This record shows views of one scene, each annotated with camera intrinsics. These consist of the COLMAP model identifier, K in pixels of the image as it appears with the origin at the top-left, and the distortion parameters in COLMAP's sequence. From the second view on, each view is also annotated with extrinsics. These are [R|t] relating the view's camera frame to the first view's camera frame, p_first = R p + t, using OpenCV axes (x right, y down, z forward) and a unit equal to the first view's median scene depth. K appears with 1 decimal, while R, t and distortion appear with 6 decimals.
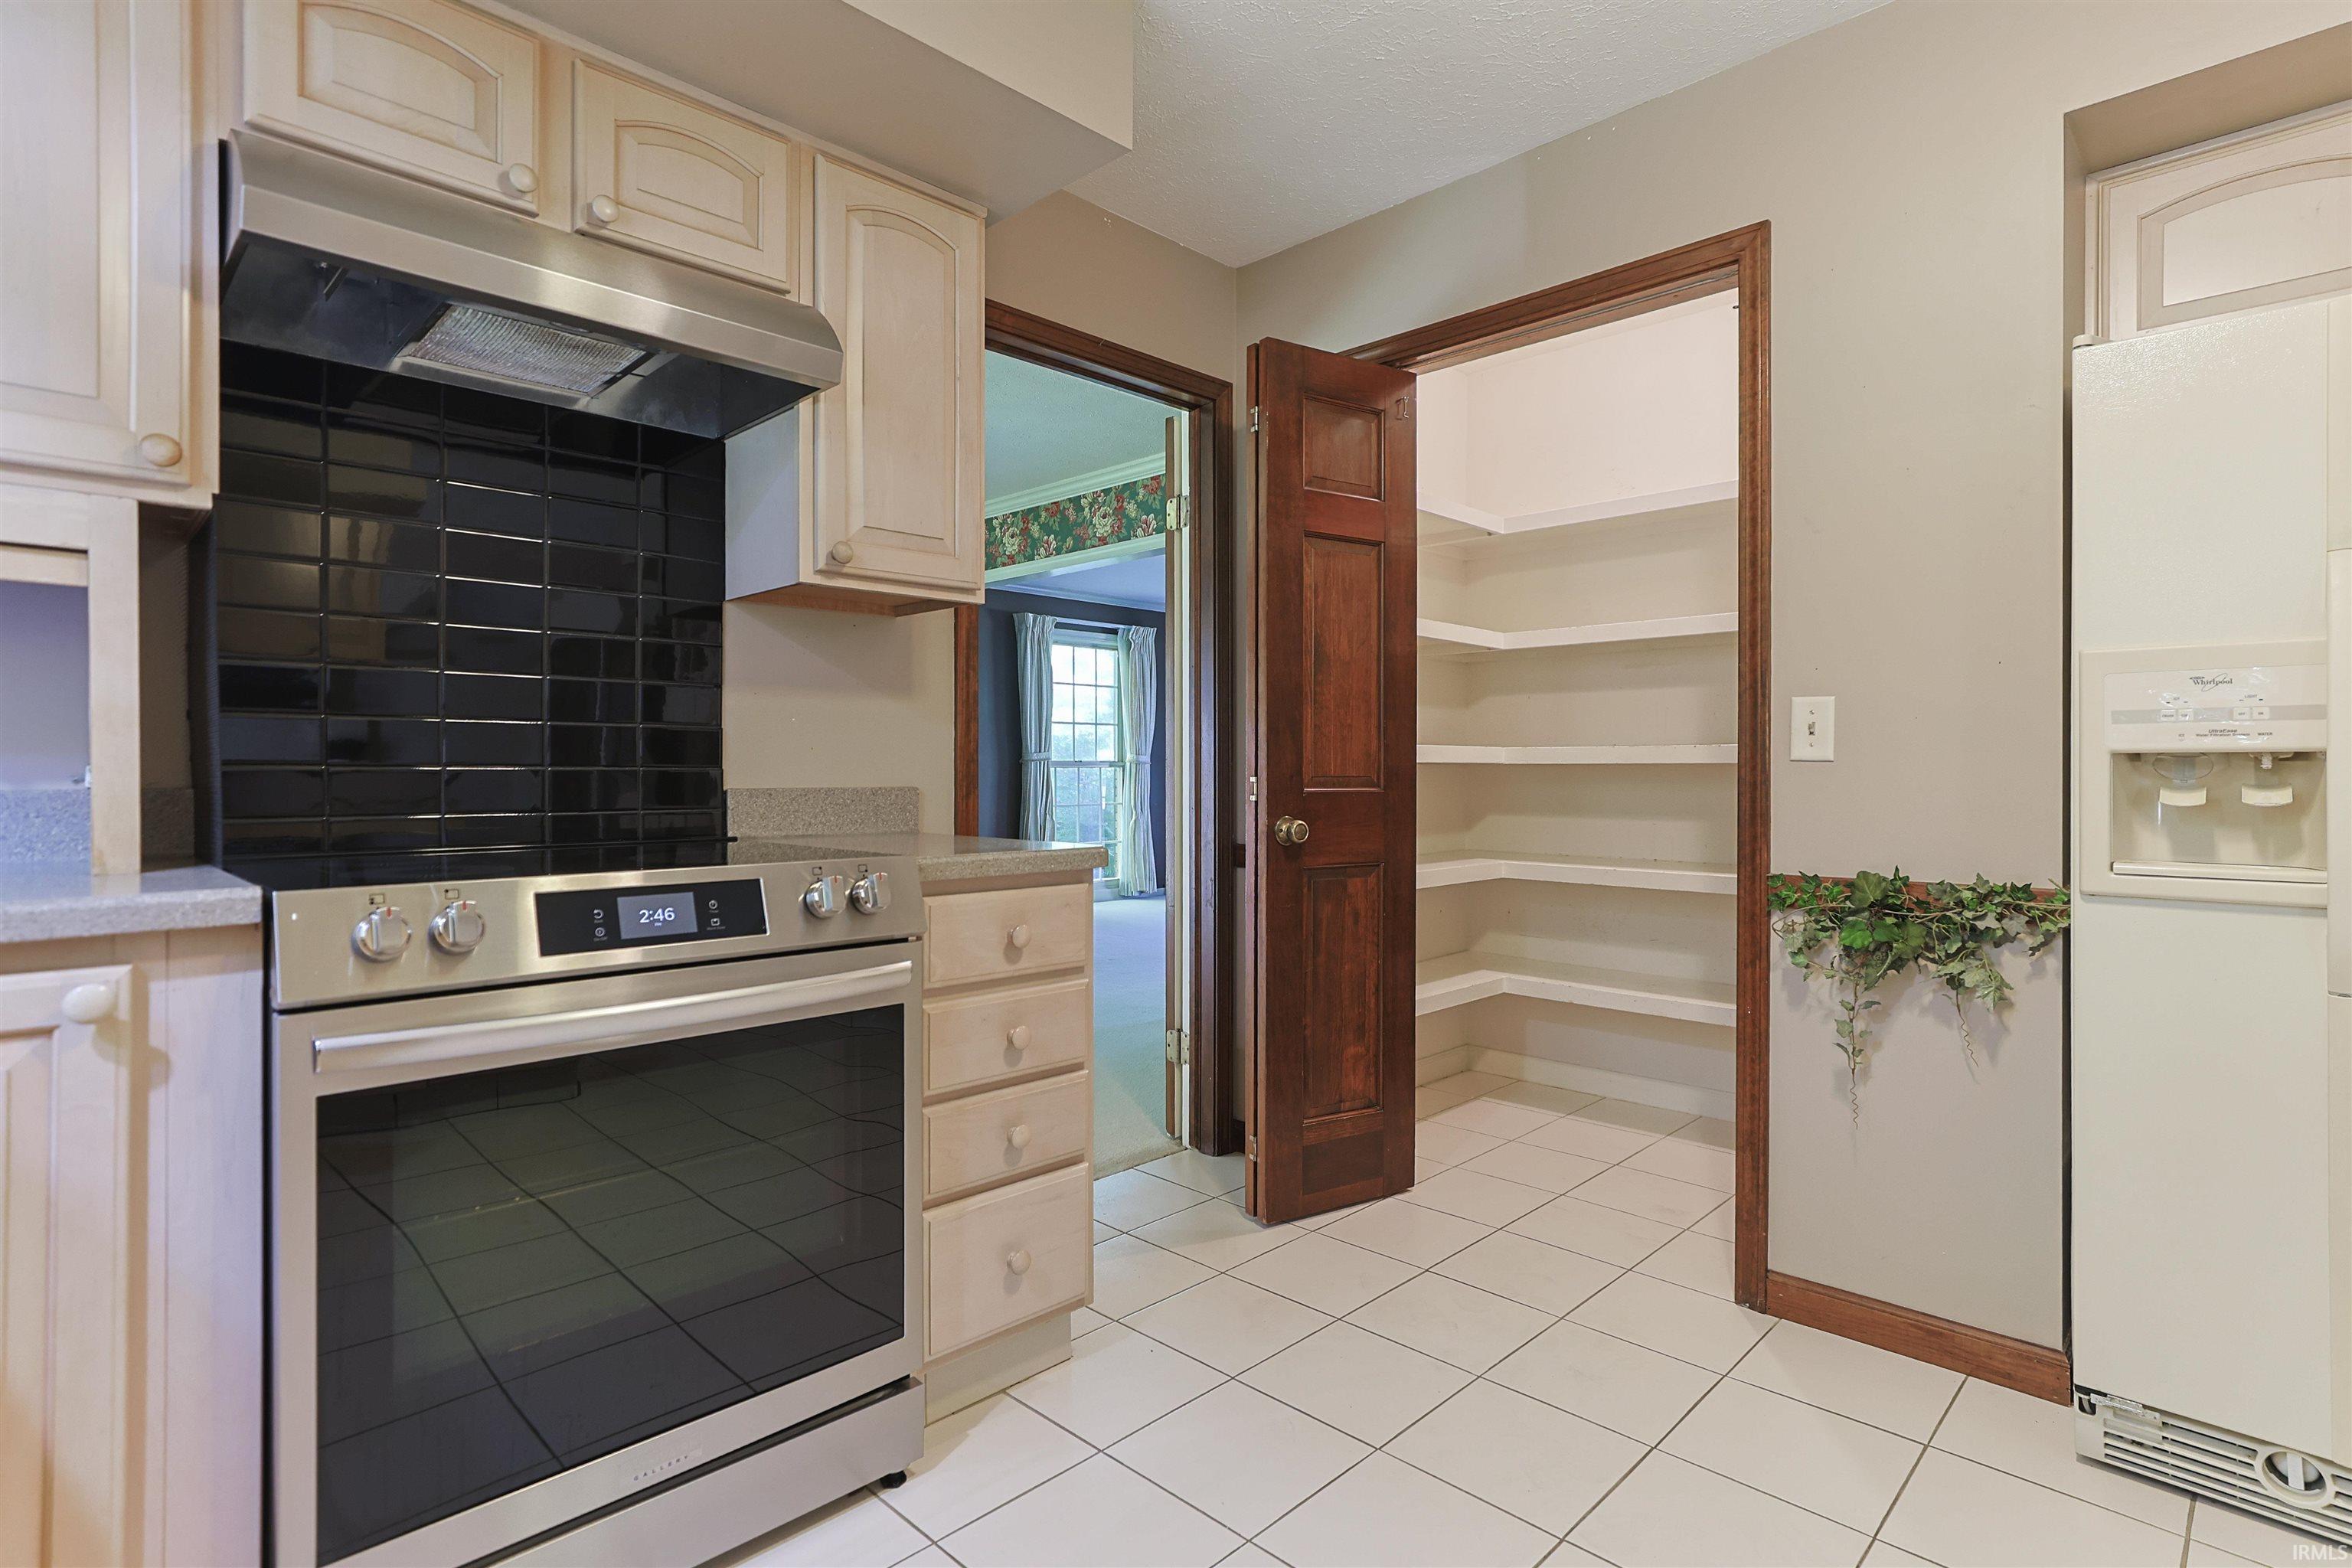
lens RADIAL K [[1177.1, 0, 1106.2], [0, 1177.1, 769.1], [0, 0, 1]] dist [-0.015685, 0.013292]
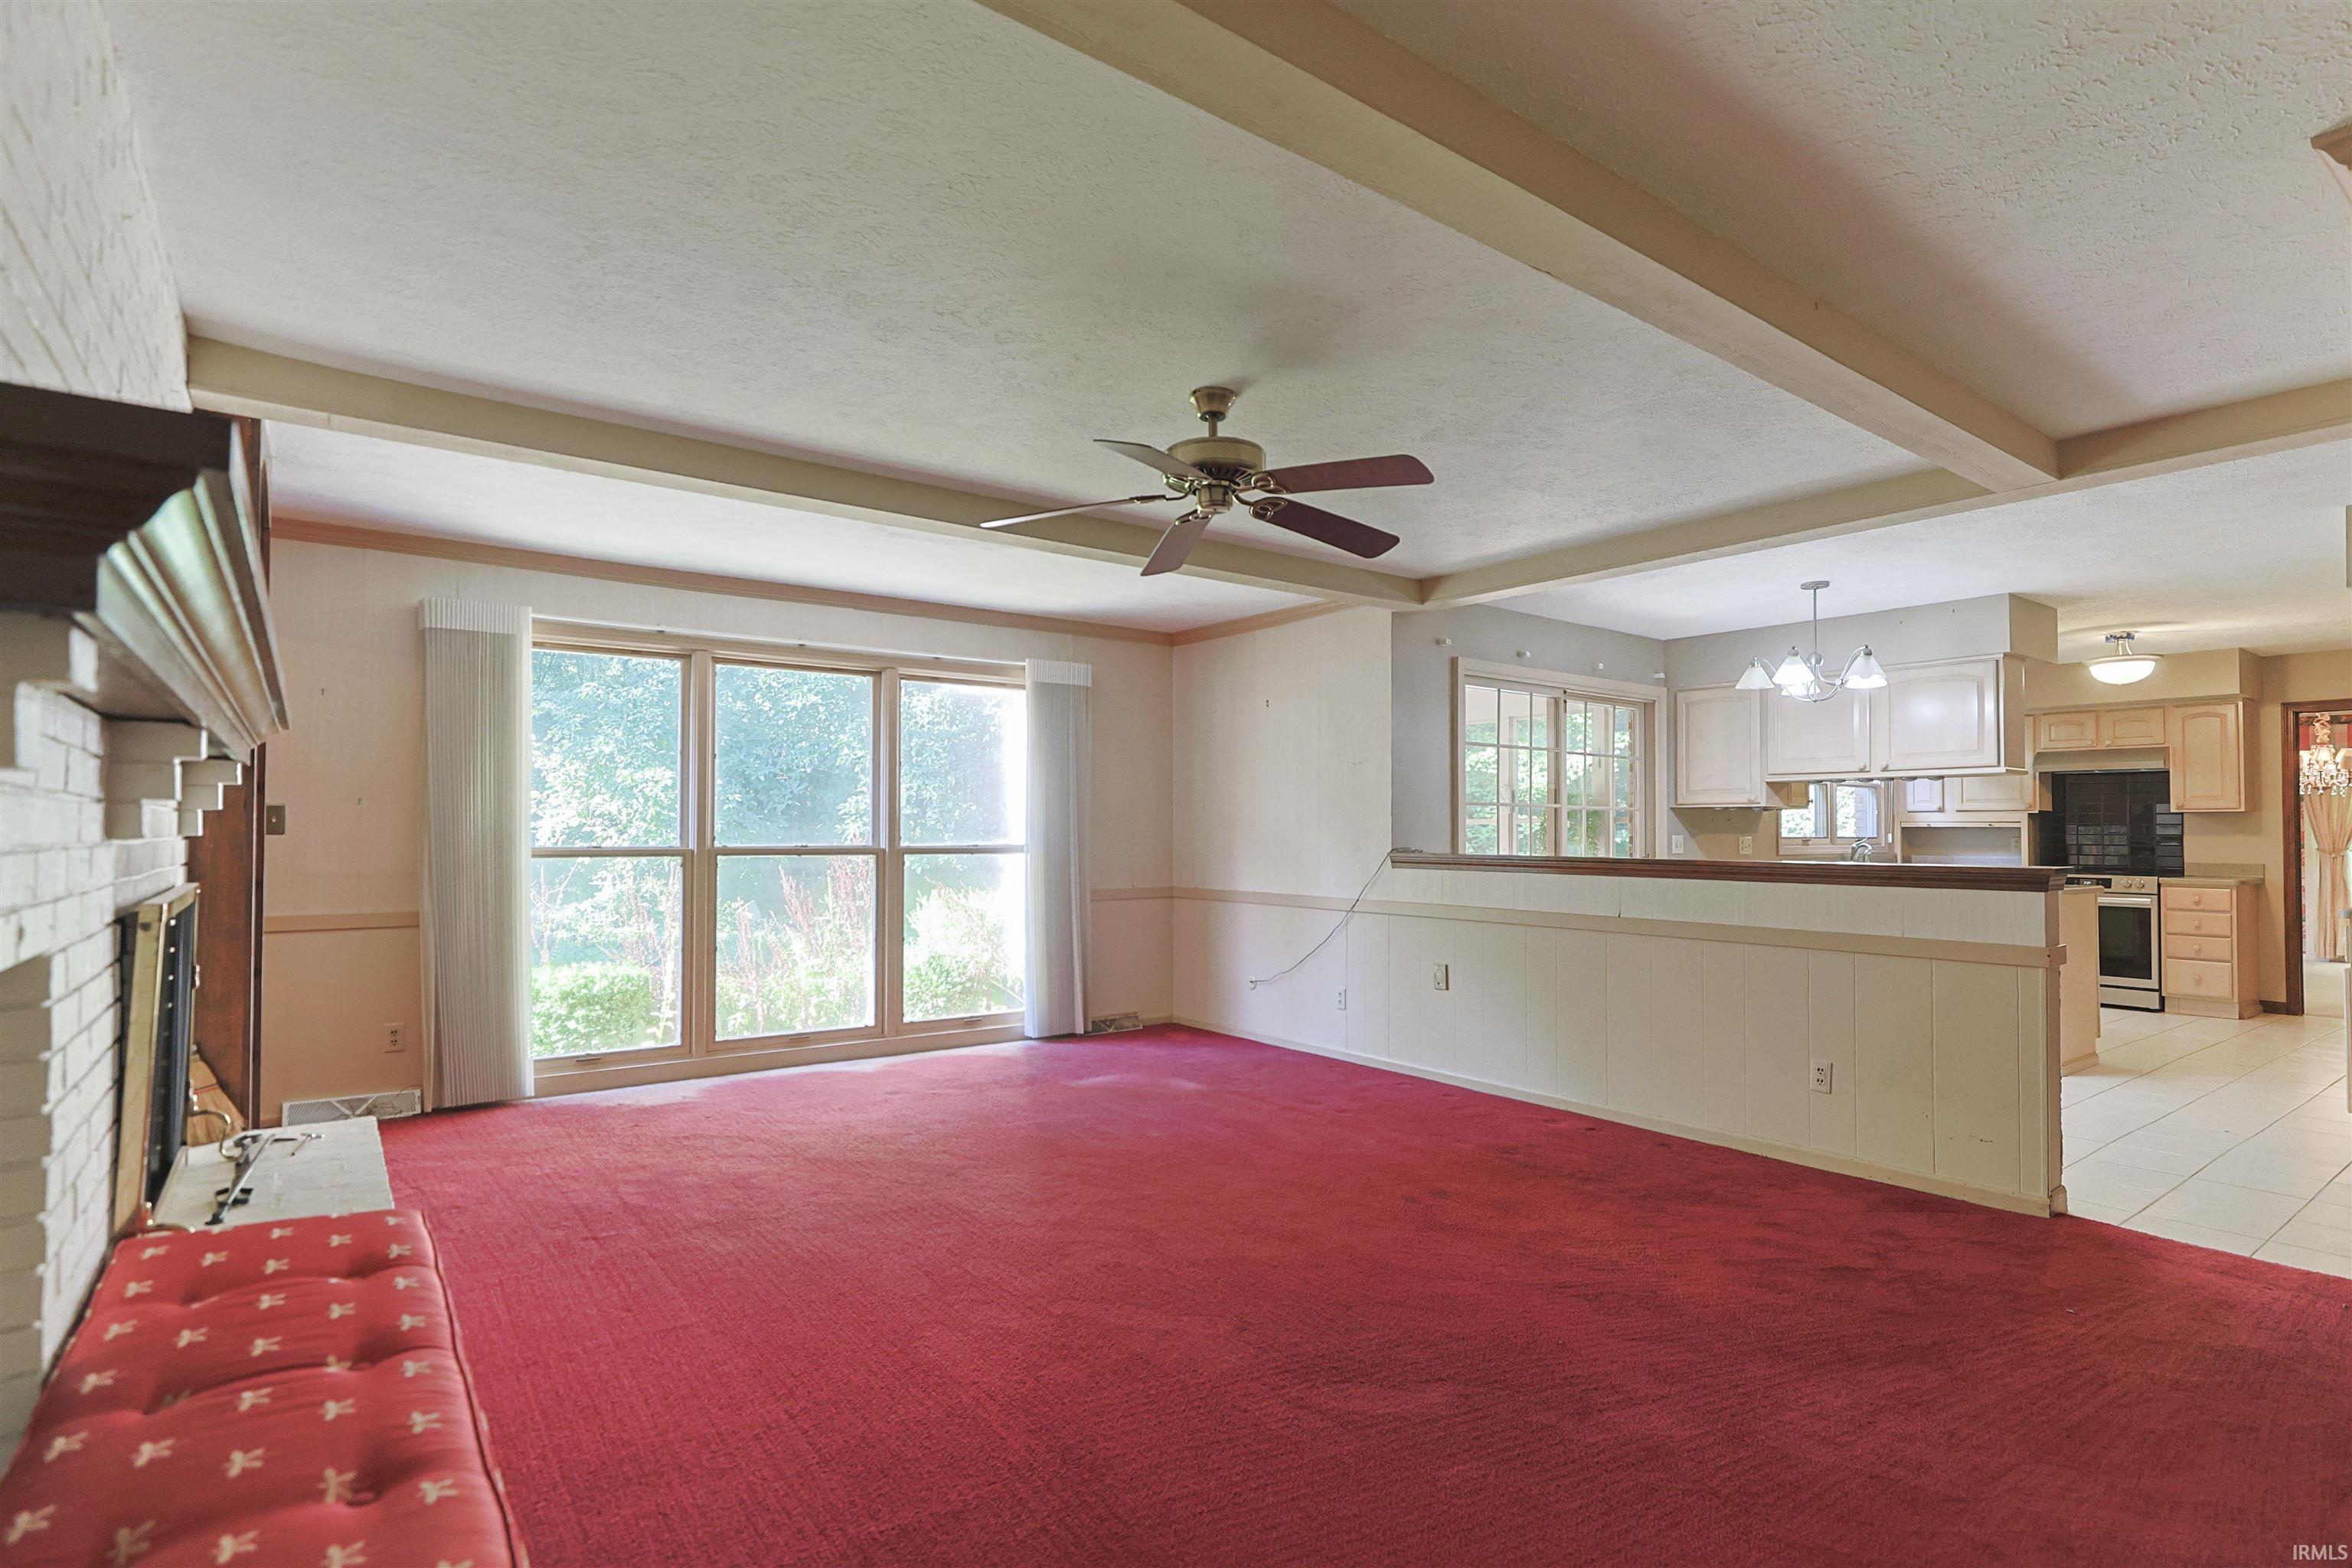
lens RADIAL K [[1180.7, 0, 1248.5], [0, 1180.7, 806.3], [0, 0, 1]] dist [0.006204, 0.000745]
pose [[-0.088582, -0.022587, -0.995813, 4.696916], [-0.005163, 0.999740, -0.022217, -0.079953], [0.996055, 0.003174, -0.088676, -2.084049]]
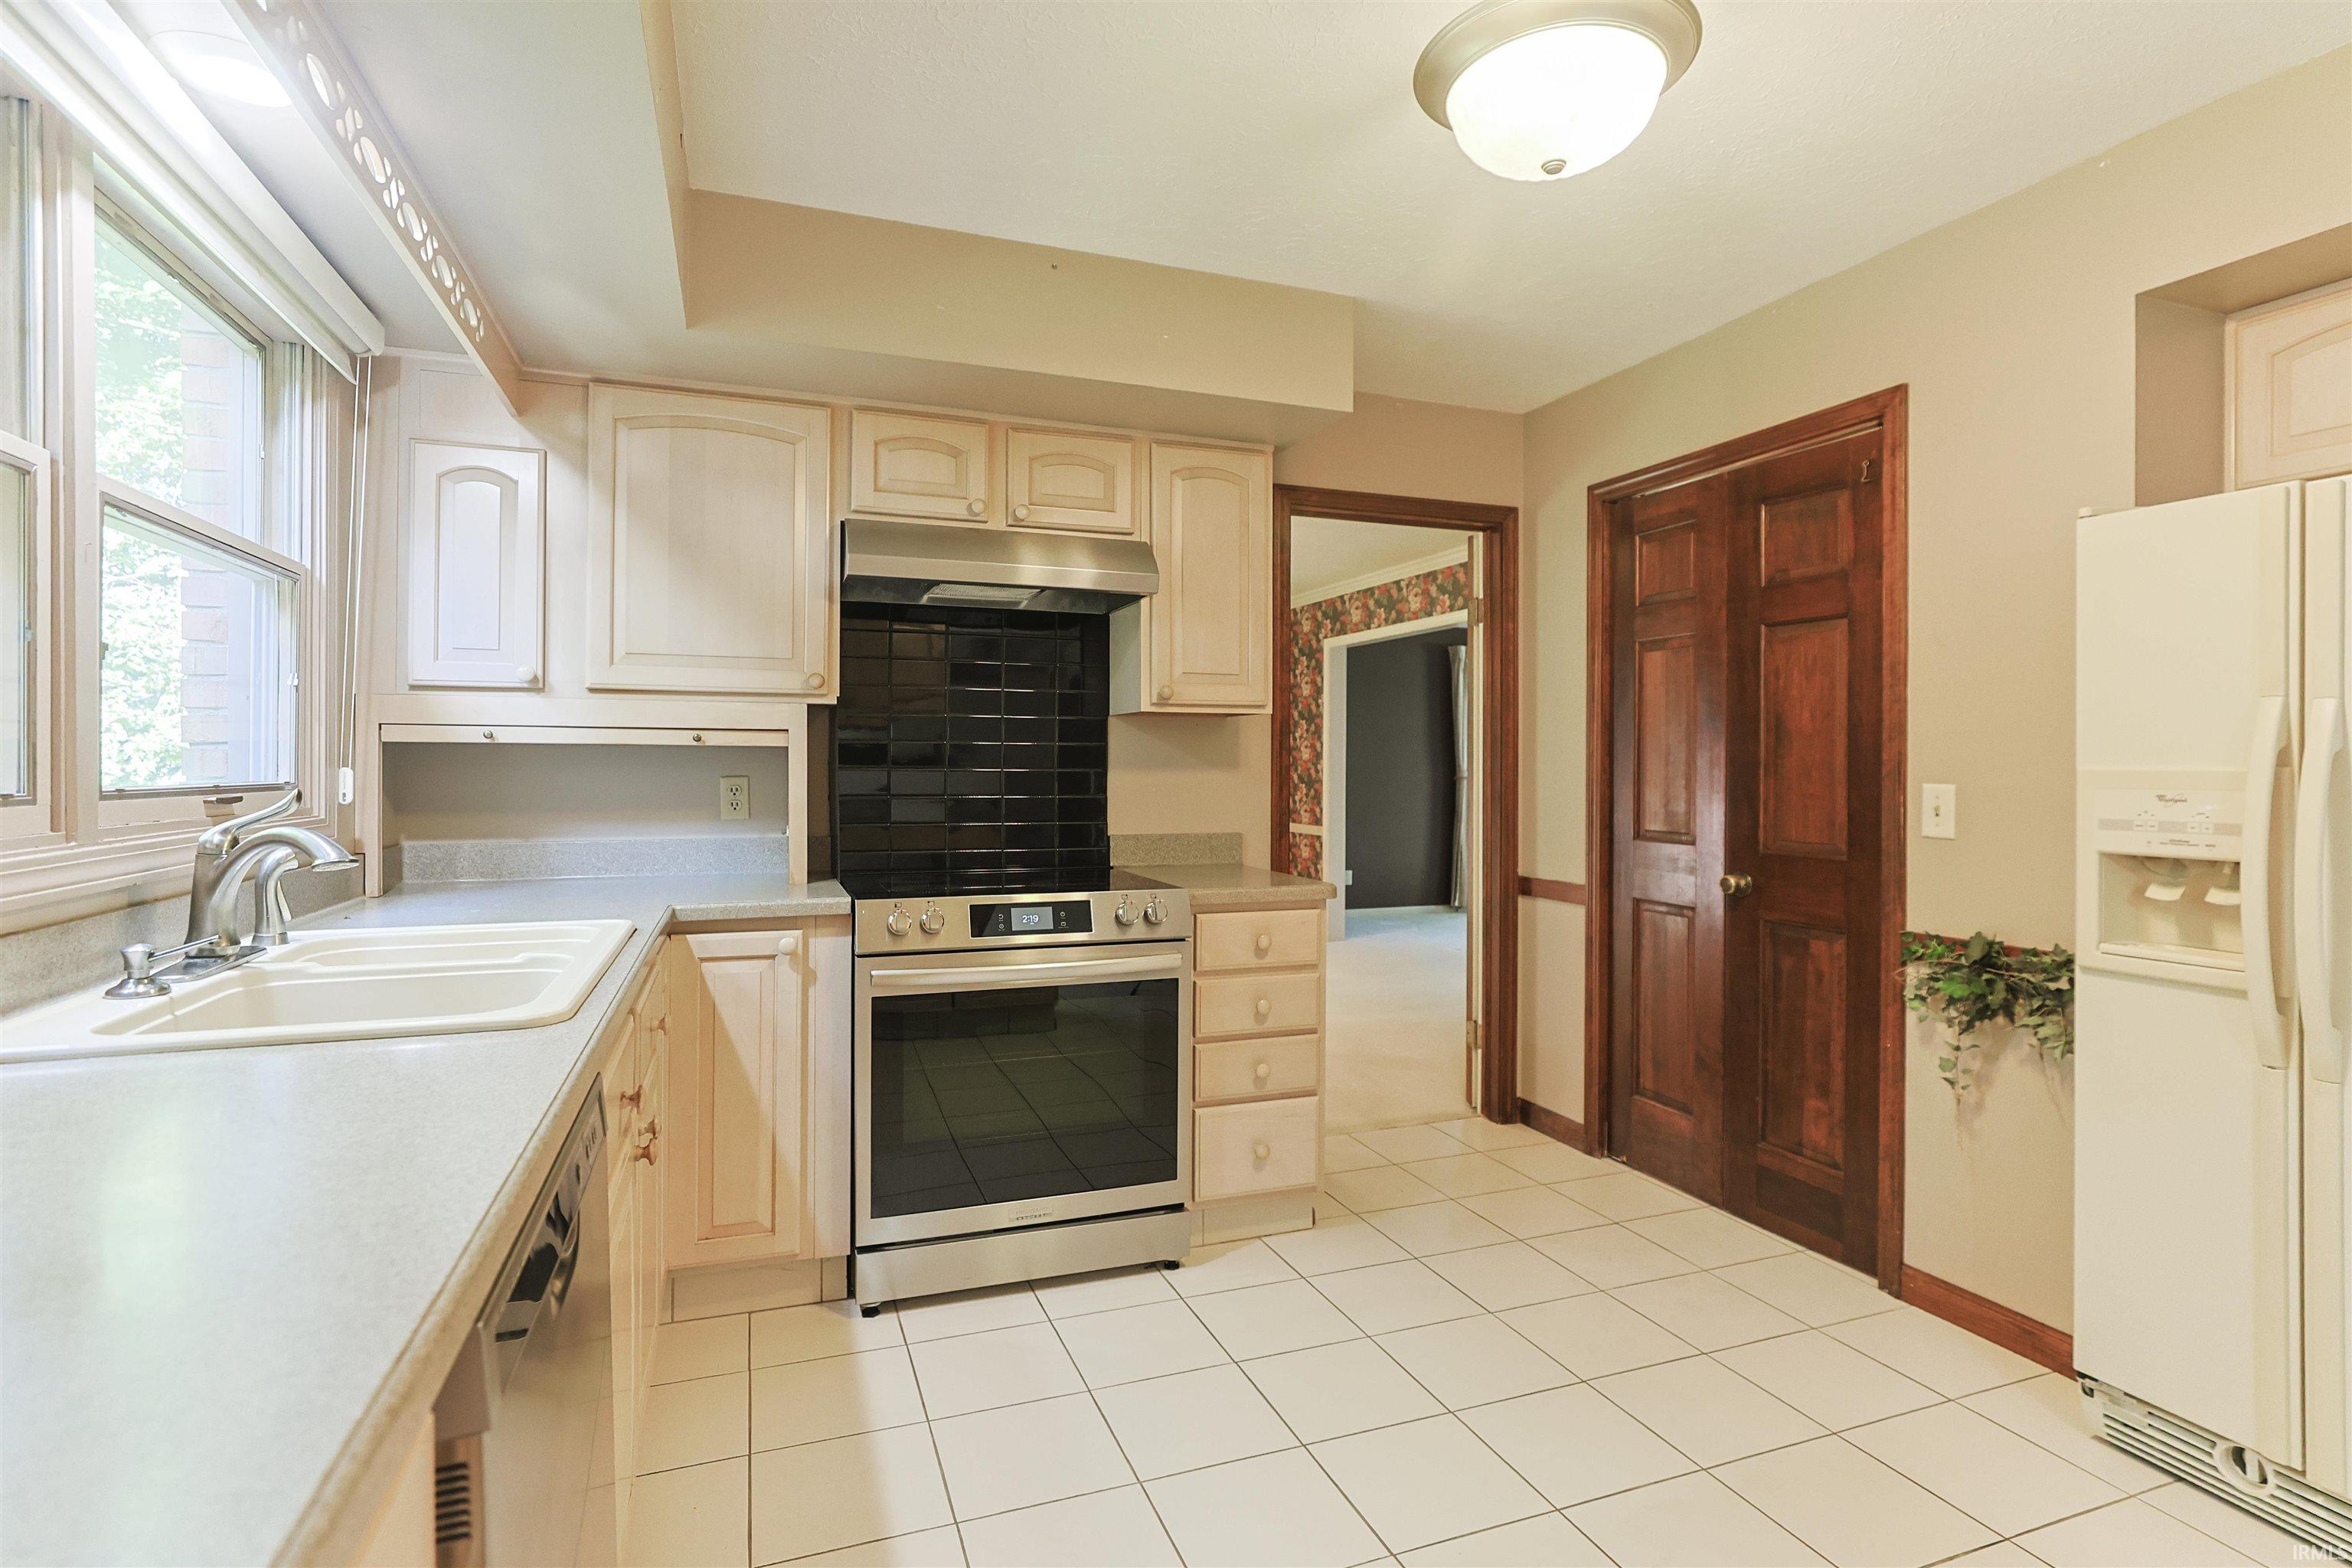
lens RADIAL K [[1128.0, 0, 1140.6], [0, 1128.0, 762.1], [0, 0, 1]] dist [-0.018913, 0.016191]
pose [[0.915159, 0.003929, -0.403074, 0.406238], [-0.004197, 0.999991, 0.000219, -0.102297], [0.403072, 0.001491, 0.915167, -0.460594]]
